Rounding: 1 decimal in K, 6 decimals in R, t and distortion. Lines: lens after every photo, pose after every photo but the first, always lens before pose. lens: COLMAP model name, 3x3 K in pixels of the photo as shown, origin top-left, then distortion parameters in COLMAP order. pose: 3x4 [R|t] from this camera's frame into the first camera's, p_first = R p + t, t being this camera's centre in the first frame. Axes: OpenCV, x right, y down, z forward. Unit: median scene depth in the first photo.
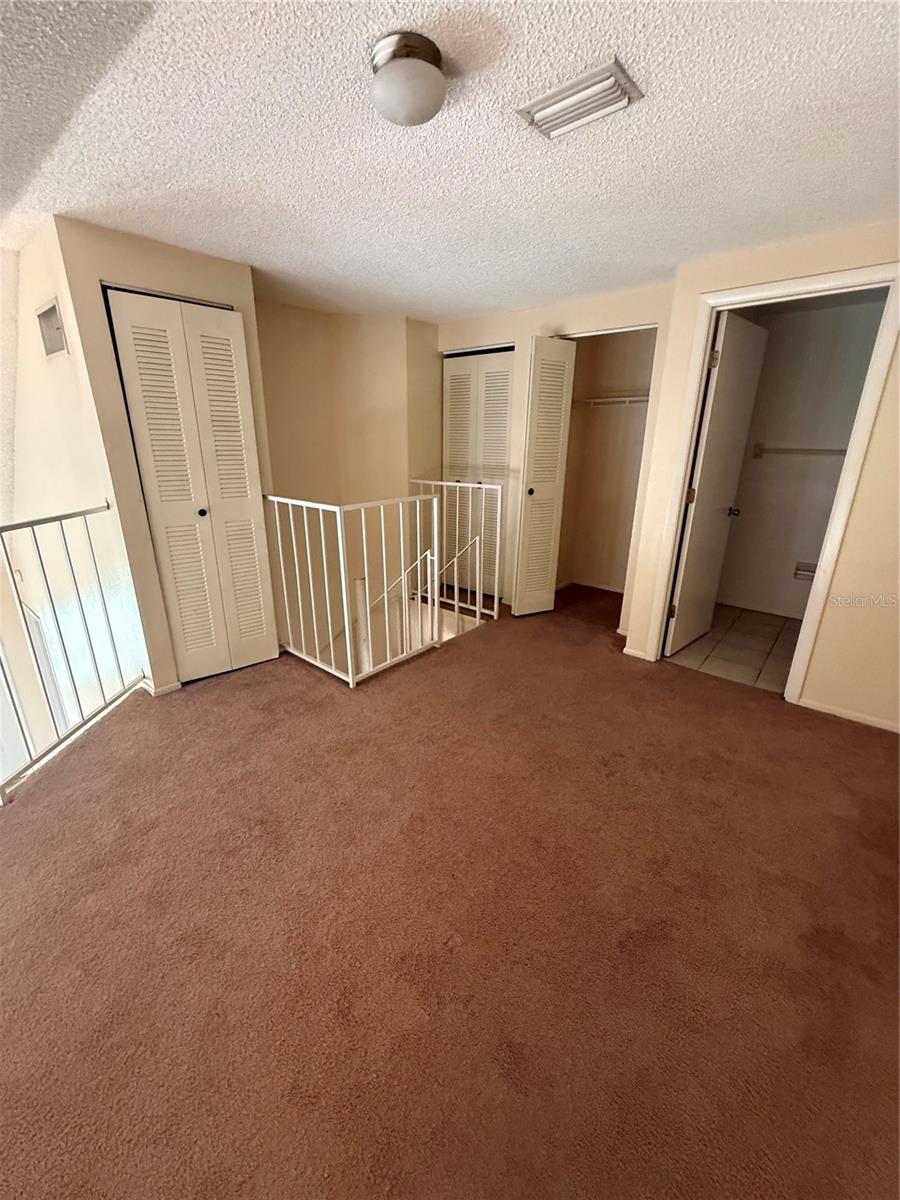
lens RADIAL K [[477.3, 0, 452.6], [0, 477.3, 599.8], [0, 0, 1]] dist [-0.003102, -0.000017]
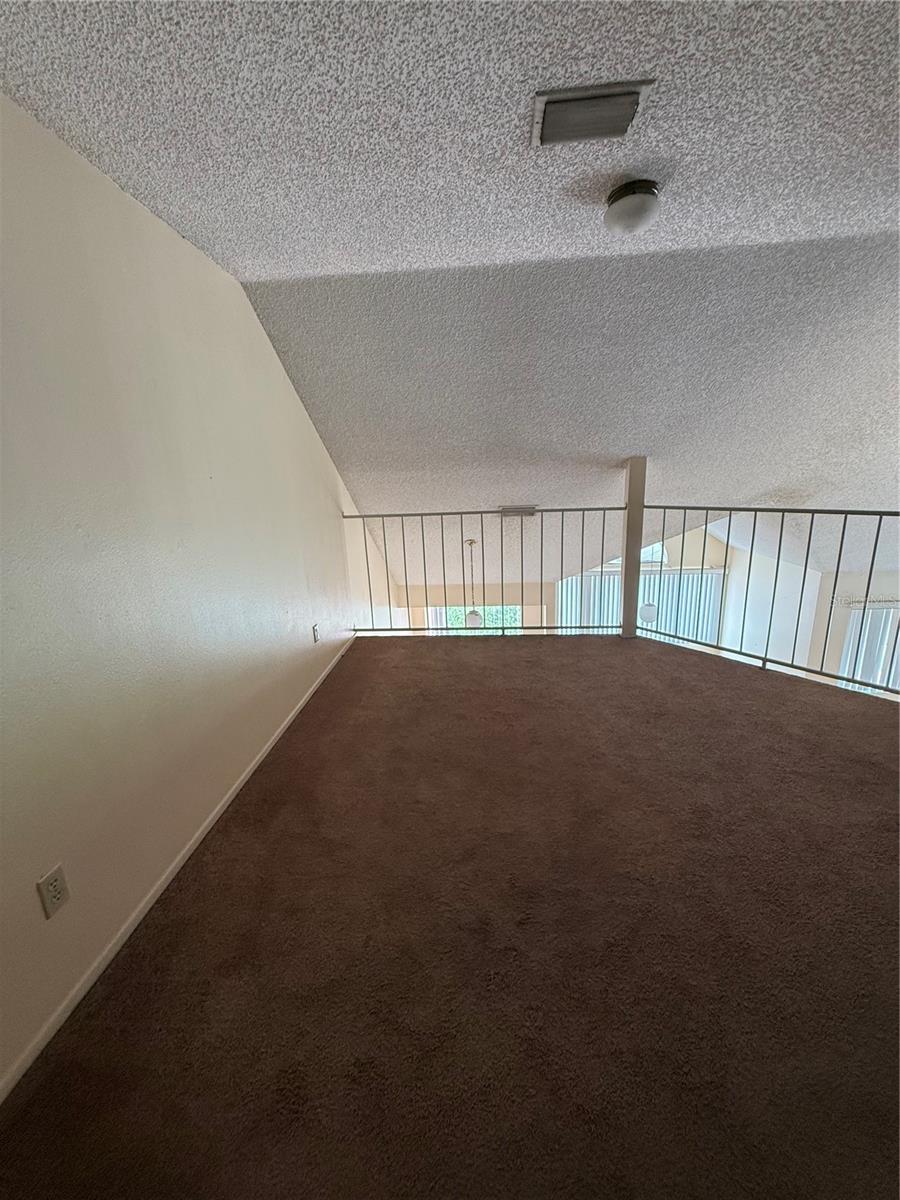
lens RADIAL K [[477.3, 0, 445.3], [0, 477.3, 598.4], [0, 0, 1]] dist [-0.003102, -0.000017]
pose [[-0.808717, 0.168566, -0.563527, 0.706152], [-0.154264, 0.863737, 0.479751, -0.343149], [0.567608, 0.474915, -0.672515, 1.136660]]
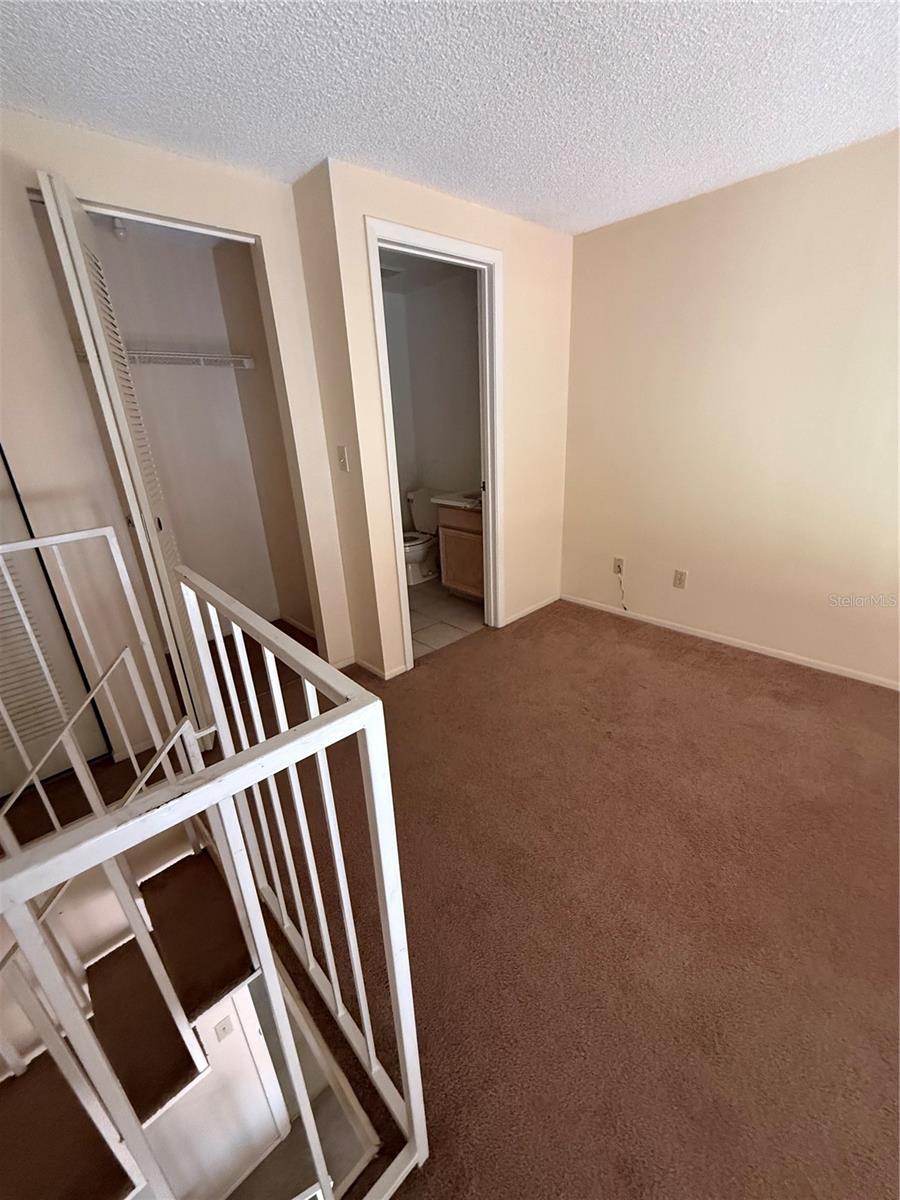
lens RADIAL K [[477.3, 0, 448.2], [0, 477.3, 600.2], [0, 0, 1]] dist [-0.003102, -0.000017]
pose [[0.117831, -0.376260, 0.918991, -0.455908], [0.359184, 0.878928, 0.313803, -0.317352], [-0.925798, 0.293111, 0.238711, 0.961735]]
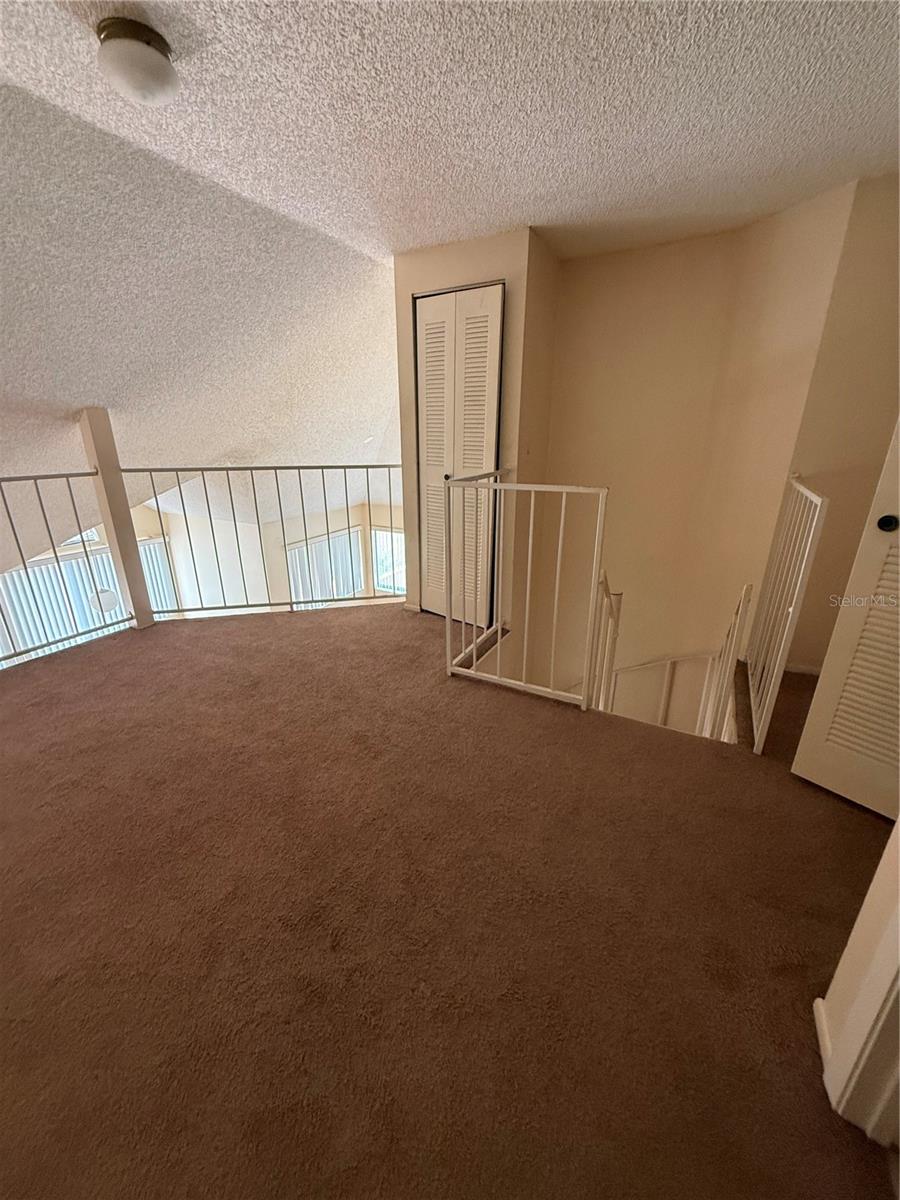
lens RADIAL K [[477.3, 0, 450.9], [0, 477.3, 600.5], [0, 0, 1]] dist [-0.003102, -0.000017]
pose [[0.210307, 0.323940, -0.922406, 0.749969], [-0.310288, 0.916842, 0.251241, -0.231643], [0.927088, 0.233374, 0.293333, 0.842280]]
